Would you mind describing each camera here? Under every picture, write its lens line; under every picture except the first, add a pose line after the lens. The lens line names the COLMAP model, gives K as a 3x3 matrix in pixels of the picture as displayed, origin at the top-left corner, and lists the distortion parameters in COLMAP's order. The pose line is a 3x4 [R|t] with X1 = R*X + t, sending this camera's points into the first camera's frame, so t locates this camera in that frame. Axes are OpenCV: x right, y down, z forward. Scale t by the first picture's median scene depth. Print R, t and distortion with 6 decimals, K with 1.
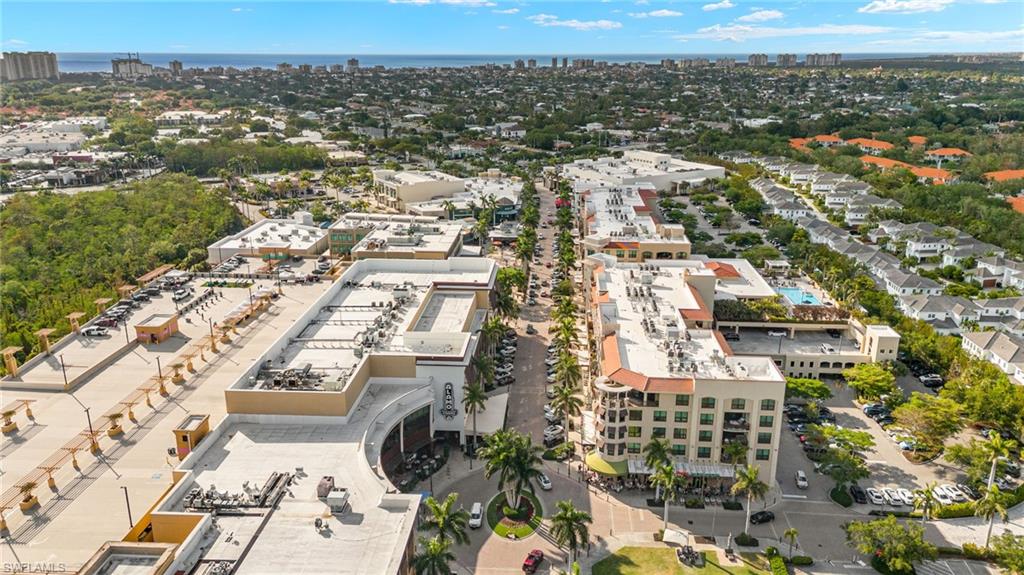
lens RADIAL K [[745.3, 0, 512.0], [0, 745.3, 287.5], [0, 0, 1]] dist [0.088890, -0.097422]
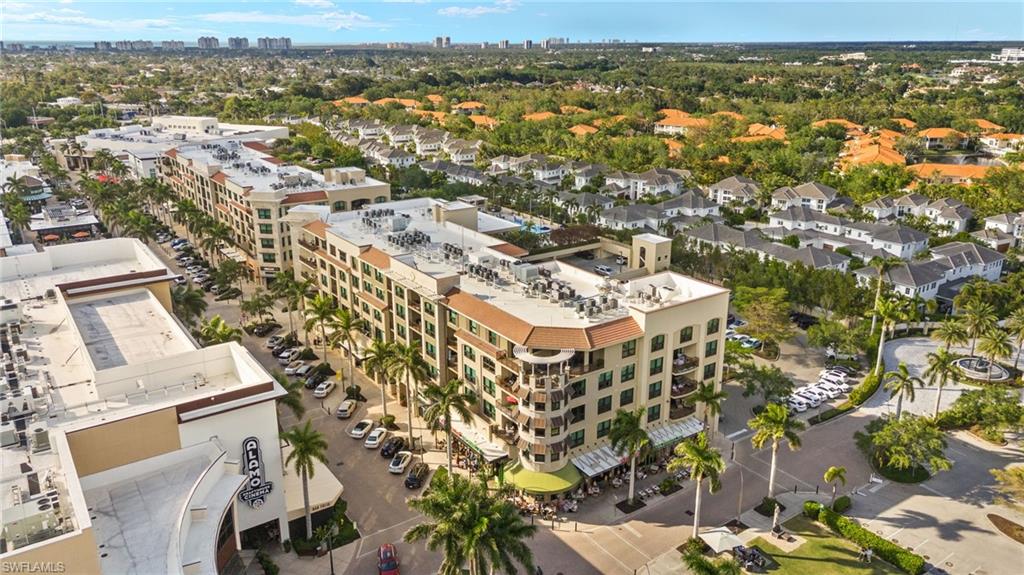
lens RADIAL K [[745.3, 0, 512.0], [0, 745.3, 287.5], [0, 0, 1]] dist [0.088890, -0.097422]
pose [[0.774233, -0.194891, 0.602147, -0.238982], [0.188473, 0.979241, 0.074606, 0.020469], [-0.604187, 0.055726, 0.794892, 0.465906]]
